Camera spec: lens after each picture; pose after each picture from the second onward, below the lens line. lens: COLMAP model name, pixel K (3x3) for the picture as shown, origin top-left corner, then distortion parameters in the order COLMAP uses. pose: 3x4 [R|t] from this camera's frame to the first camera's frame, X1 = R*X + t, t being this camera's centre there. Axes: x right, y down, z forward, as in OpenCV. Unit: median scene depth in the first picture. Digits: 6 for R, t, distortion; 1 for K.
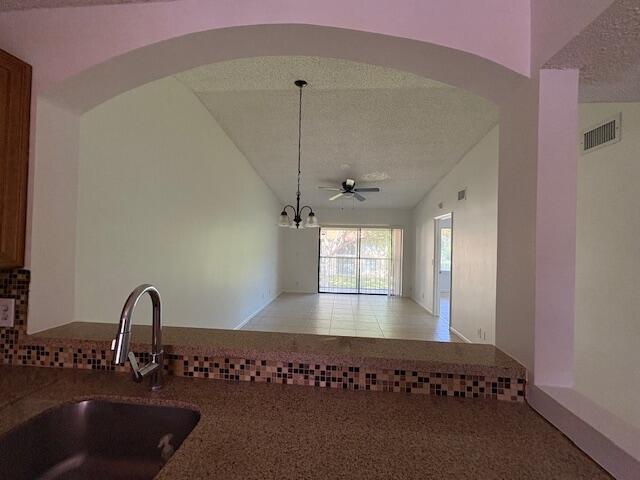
lens RADIAL K [[254.8, 0, 317.2], [0, 254.8, 237.7], [0, 0, 1]] dist [0.001391, 0.000649]
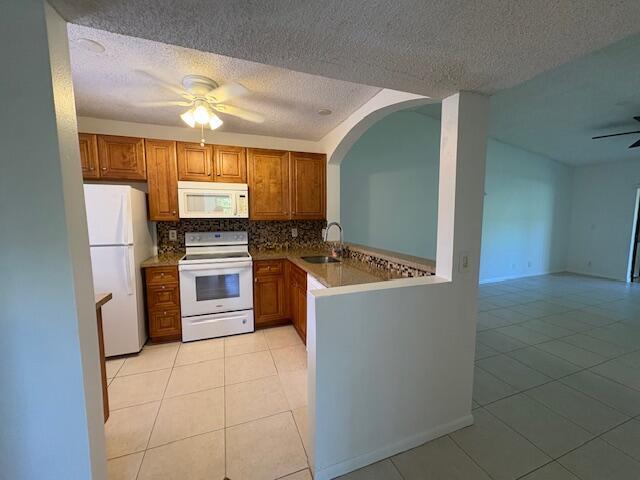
lens RADIAL K [[254.8, 0, 318.4], [0, 254.8, 239.9], [0, 0, 1]] dist [0.001391, 0.000649]
pose [[0.426963, 0.063143, -0.902062, 1.851870], [0.027776, 0.996173, 0.082878, 0.113013], [0.903843, -0.060442, 0.423574, -0.490069]]
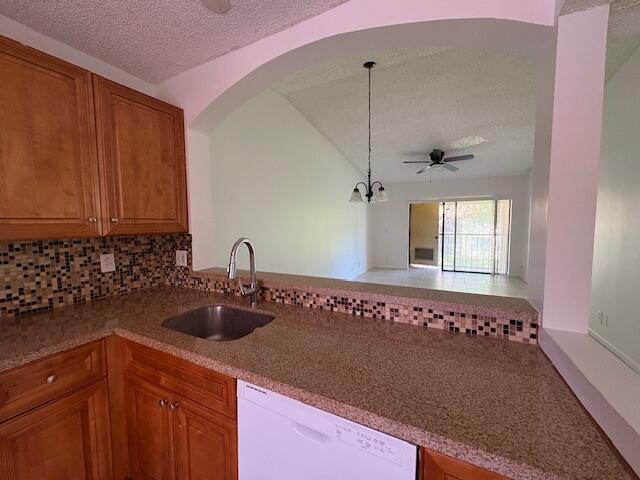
lens RADIAL K [[254.8, 0, 320.2], [0, 254.8, 237.9], [0, 0, 1]] dist [0.001391, 0.000649]
pose [[0.927657, -0.010485, -0.373285, 0.329964], [0.038879, 0.996885, 0.068619, 0.076125], [0.371403, -0.078168, 0.925175, -0.274502]]
